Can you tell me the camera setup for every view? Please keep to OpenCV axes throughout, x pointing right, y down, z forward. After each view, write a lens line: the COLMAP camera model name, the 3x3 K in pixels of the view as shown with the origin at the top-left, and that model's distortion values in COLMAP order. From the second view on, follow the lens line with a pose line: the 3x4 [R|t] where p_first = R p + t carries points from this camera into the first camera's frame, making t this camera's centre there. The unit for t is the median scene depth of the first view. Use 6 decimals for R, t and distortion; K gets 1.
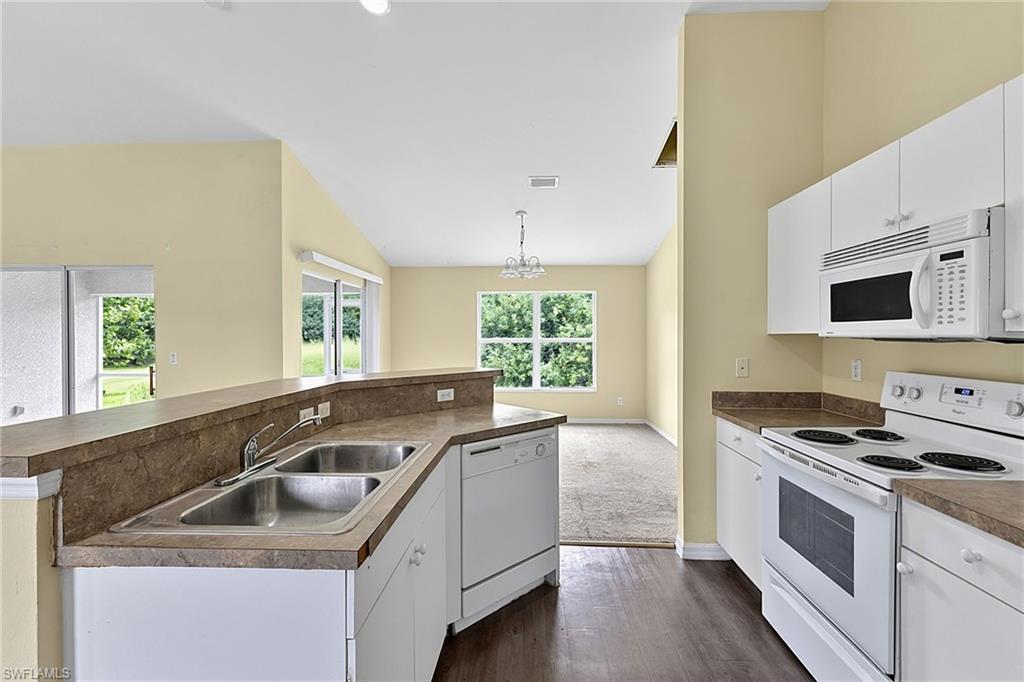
lens RADIAL K [[440.5, 0, 512.0], [0, 440.5, 341.0], [0, 0, 1]] dist [0.008842, 0.000292]
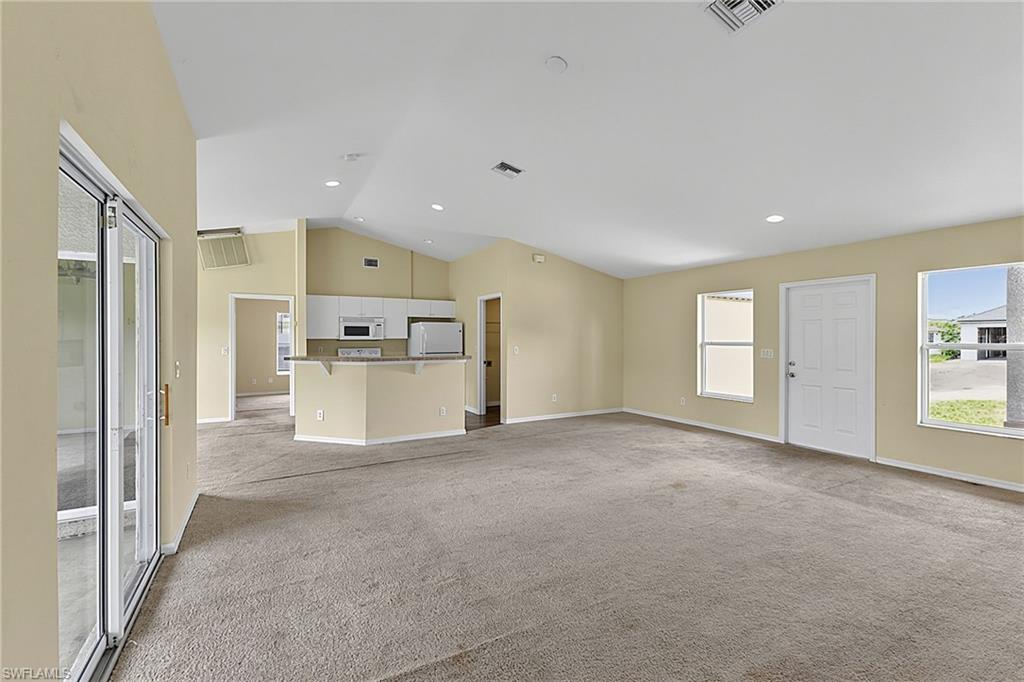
lens RADIAL K [[440.5, 0, 512.0], [0, 440.5, 341.0], [0, 0, 1]] dist [0.008842, 0.000292]
pose [[-0.528123, -0.001365, 0.849167, -3.293862], [0.013335, 0.999862, 0.009900, -0.016211], [-0.849063, 0.016552, -0.528032, 1.787607]]
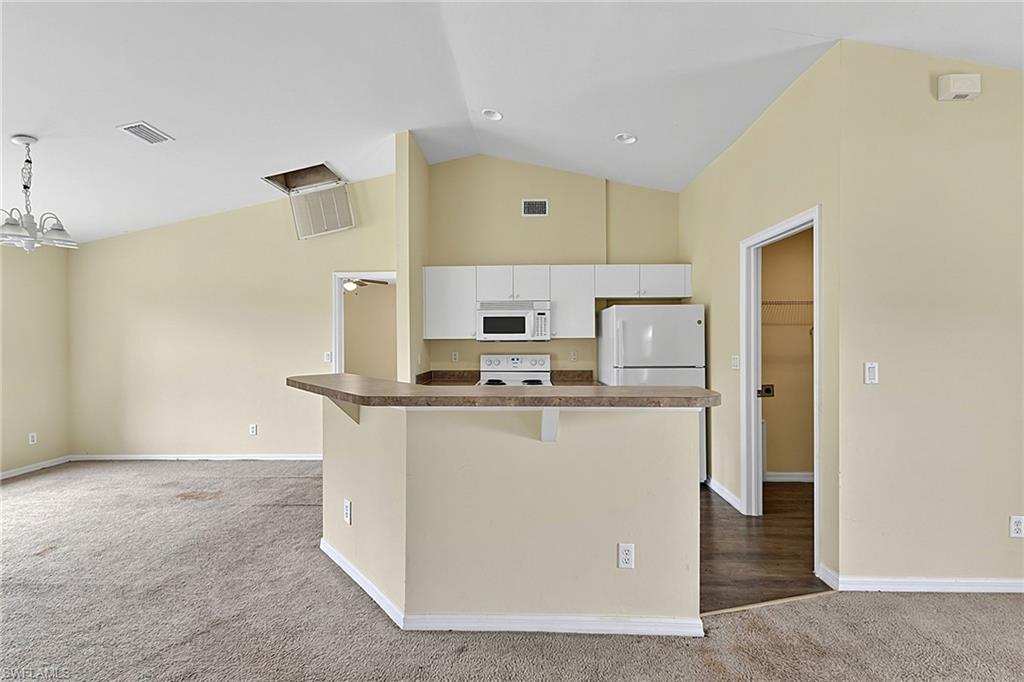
lens RADIAL K [[445.2, 0, 514.4], [0, 445.2, 338.7], [0, 0, 1]] dist [0.011058, 0.000162]
pose [[-0.010214, 0.002662, 0.999944, -1.521395], [0.016456, 0.999861, -0.002493, -0.009034], [-0.999812, 0.016430, -0.010257, 0.869817]]
